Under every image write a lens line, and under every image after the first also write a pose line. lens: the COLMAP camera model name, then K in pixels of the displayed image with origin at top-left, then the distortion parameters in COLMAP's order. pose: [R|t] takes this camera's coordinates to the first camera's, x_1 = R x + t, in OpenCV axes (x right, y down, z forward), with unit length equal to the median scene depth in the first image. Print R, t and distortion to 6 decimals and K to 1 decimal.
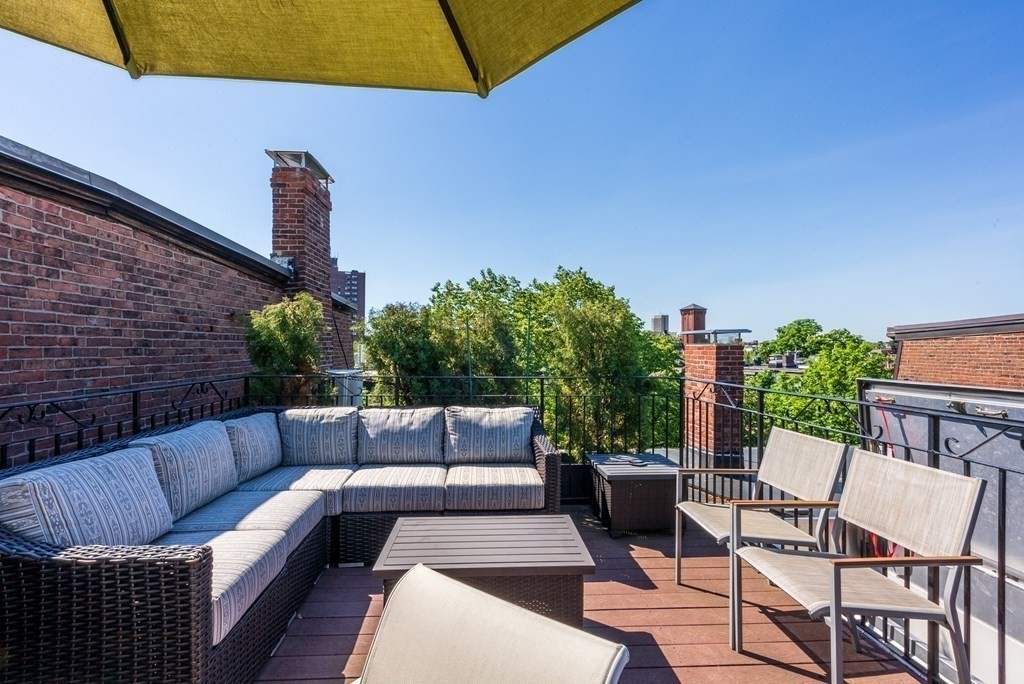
lens RADIAL K [[482.3, 0, 516.8], [0, 482.3, 323.2], [0, 0, 1]] dist [0.002048, 0.000438]
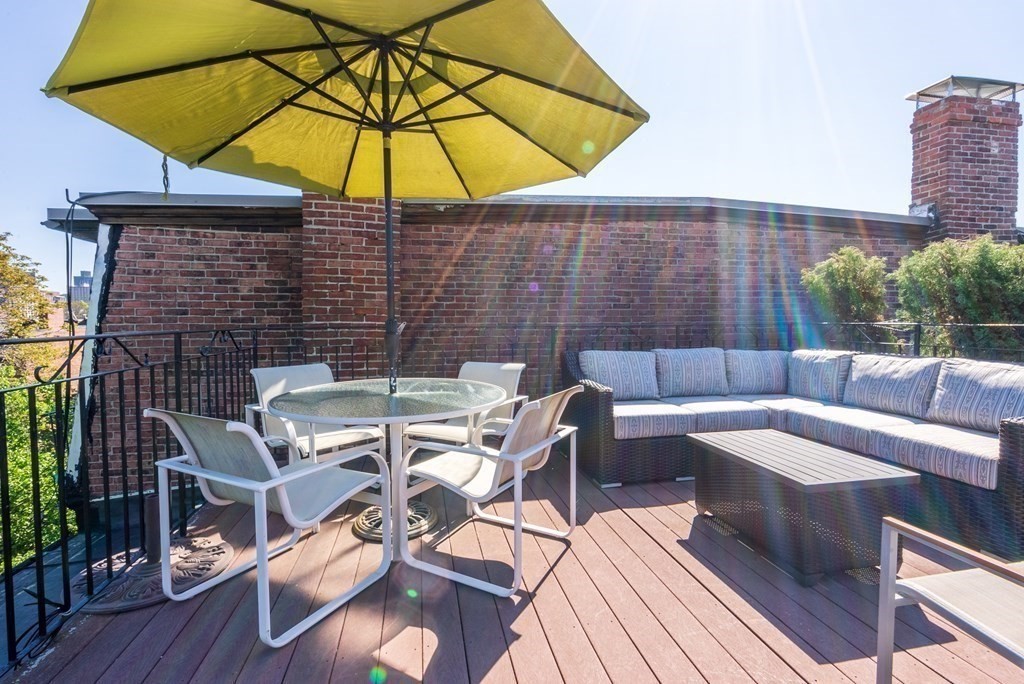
lens RADIAL K [[482.3, 0, 516.8], [0, 482.3, 323.2], [0, 0, 1]] dist [0.002048, 0.000438]
pose [[0.139243, 0.000033, -0.990258, 0.608805], [0.062820, 0.997985, 0.008867, 0.059598], [0.988264, -0.063443, 0.138960, 0.150980]]
